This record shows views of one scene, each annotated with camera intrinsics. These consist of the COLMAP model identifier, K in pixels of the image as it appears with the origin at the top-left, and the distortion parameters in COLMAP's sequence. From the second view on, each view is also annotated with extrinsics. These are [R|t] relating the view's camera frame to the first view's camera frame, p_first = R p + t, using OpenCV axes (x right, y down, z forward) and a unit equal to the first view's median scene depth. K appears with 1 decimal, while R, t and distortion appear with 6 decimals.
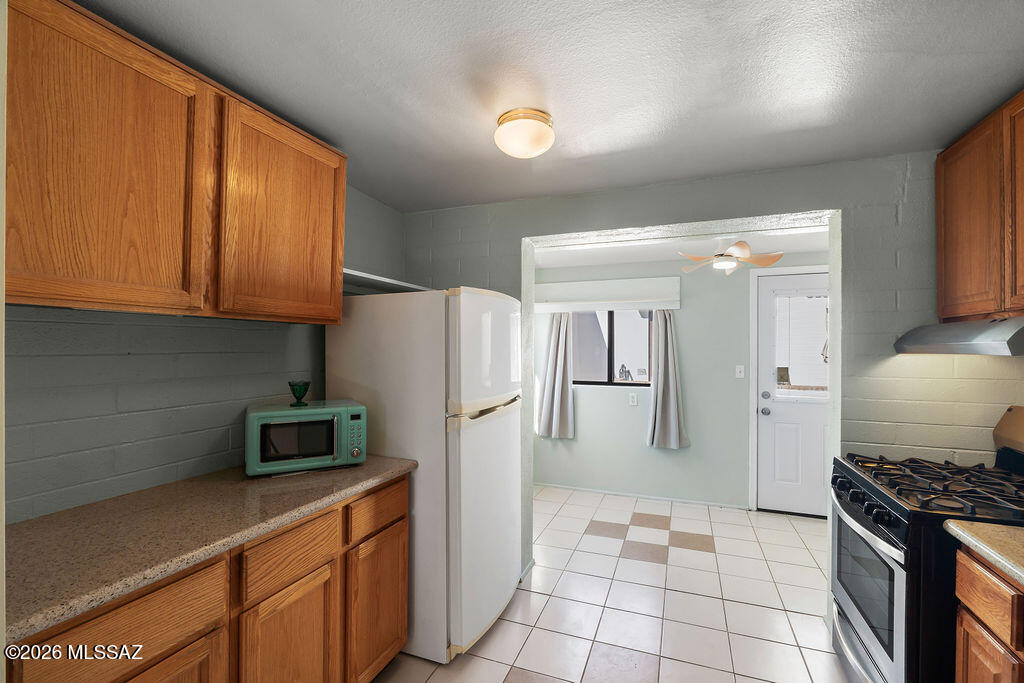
lens RADIAL K [[447.2, 0, 512.4], [0, 447.2, 349.6], [0, 0, 1]] dist [-0.008024, 0.000939]
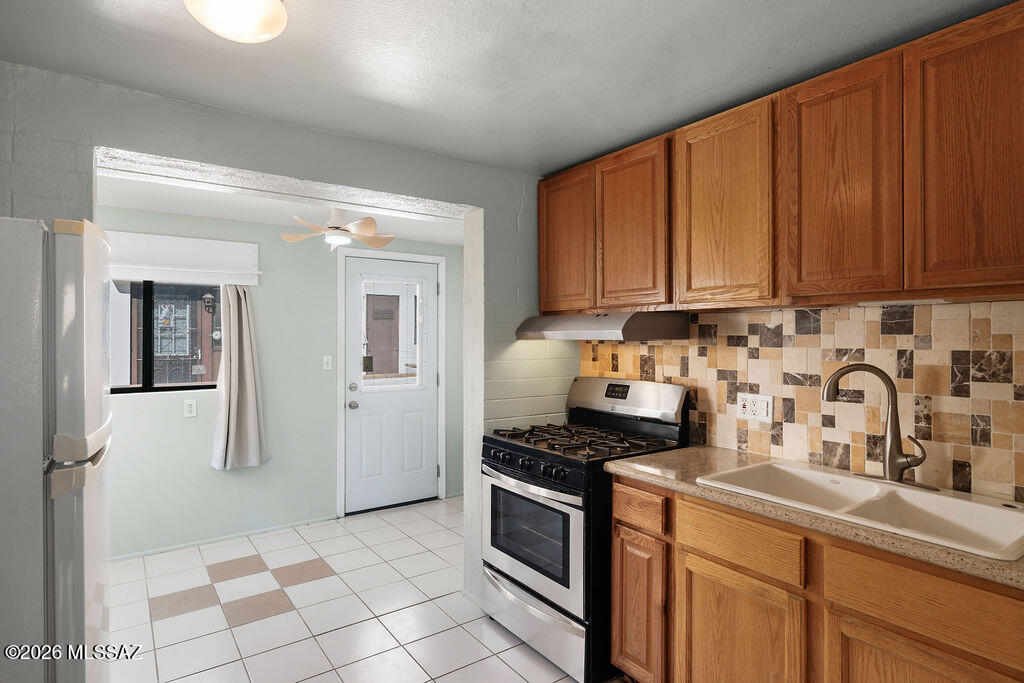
lens RADIAL K [[547.1, 0, 511.4], [0, 547.1, 336.8], [0, 0, 1]] dist [0.003585, -0.000288]
pose [[0.551278, -0.001414, 0.834320, -0.273767], [0.004186, 0.999991, -0.001071, 0.001833], [-0.834311, 0.004083, 0.551279, 0.156677]]
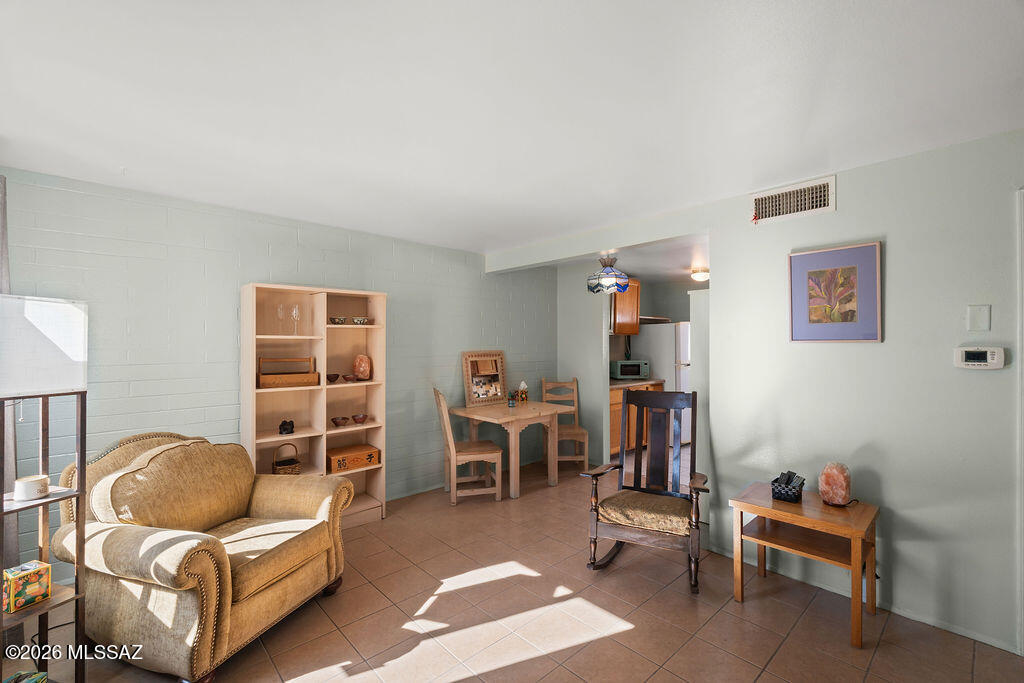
lens RADIAL K [[447.2, 0, 512.7], [0, 447.2, 342.6], [0, 0, 1]] dist [-0.008024, 0.000939]
pose [[0.897692, -0.007709, -0.440555, 0.147001], [0.005505, 0.999965, -0.006282, 0.007503], [0.440588, 0.003215, 0.897703, -1.622945]]
